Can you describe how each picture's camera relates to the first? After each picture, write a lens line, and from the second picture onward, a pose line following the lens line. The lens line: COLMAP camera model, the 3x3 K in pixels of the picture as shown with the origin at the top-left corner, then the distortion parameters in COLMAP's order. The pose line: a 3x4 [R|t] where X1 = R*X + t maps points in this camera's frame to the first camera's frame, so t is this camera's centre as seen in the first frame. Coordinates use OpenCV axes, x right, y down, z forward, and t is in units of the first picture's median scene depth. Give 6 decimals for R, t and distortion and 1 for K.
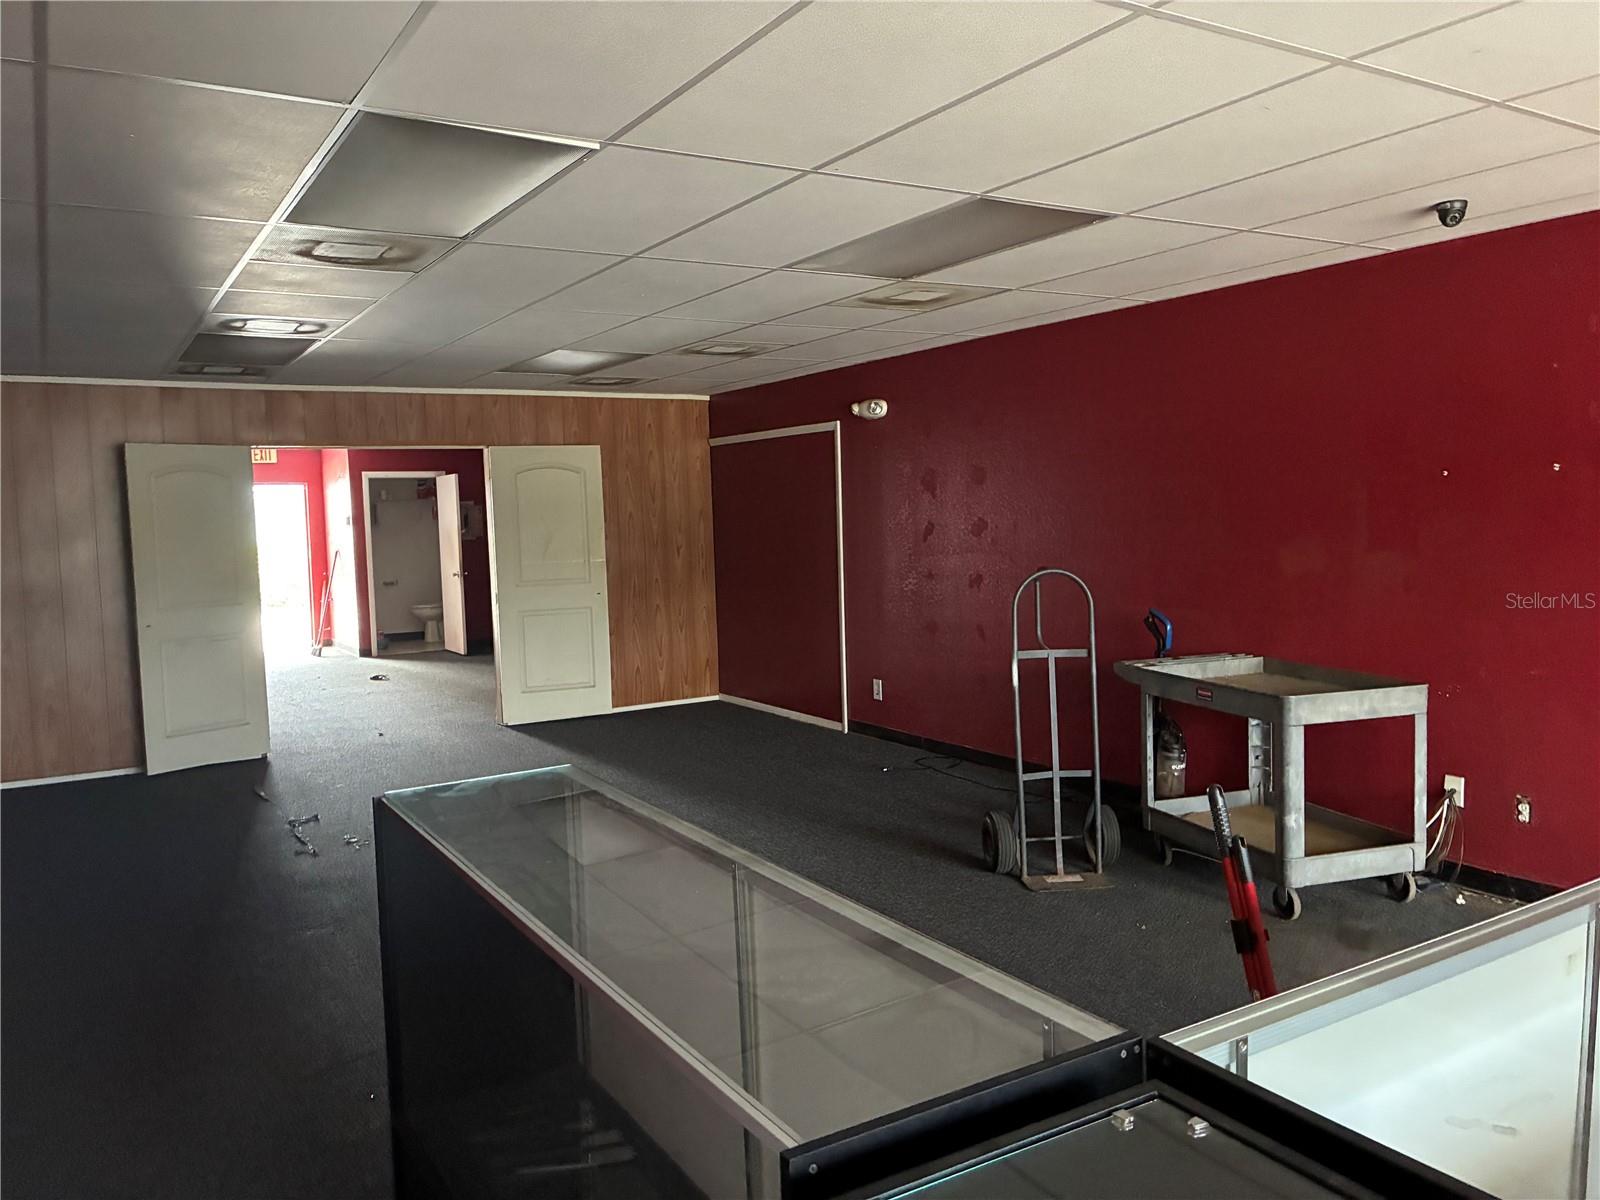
lens RADIAL K [[1195.3, 0, 800.0], [0, 1195.3, 600.0], [0, 0, 1]] dist [0.009916, 0.000476]
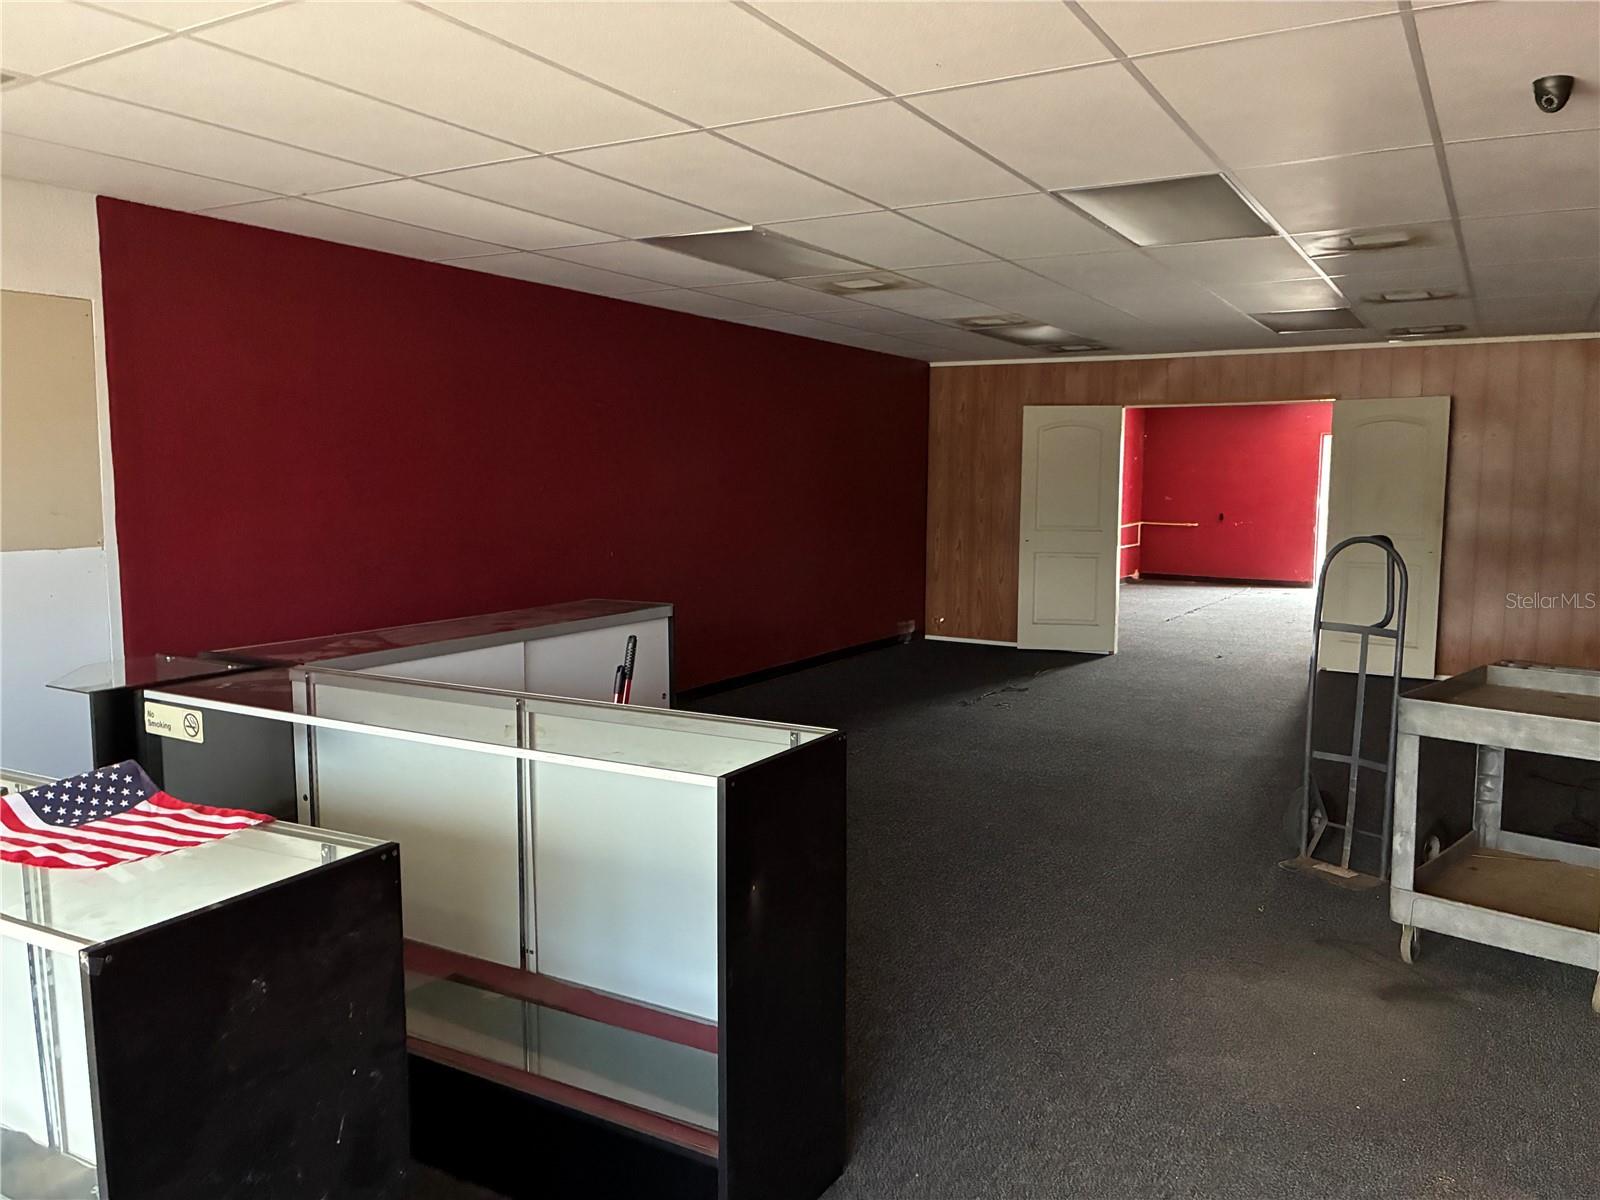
lens RADIAL K [[1195.3, 0, 800.0], [0, 1195.3, 600.0], [0, 0, 1]] dist [0.009916, 0.000476]
pose [[0.478141, 0.121534, -0.869834, 0.913900], [-0.081205, 0.992255, 0.094001, -0.033887], [0.874521, 0.025689, 0.484307, 0.201978]]
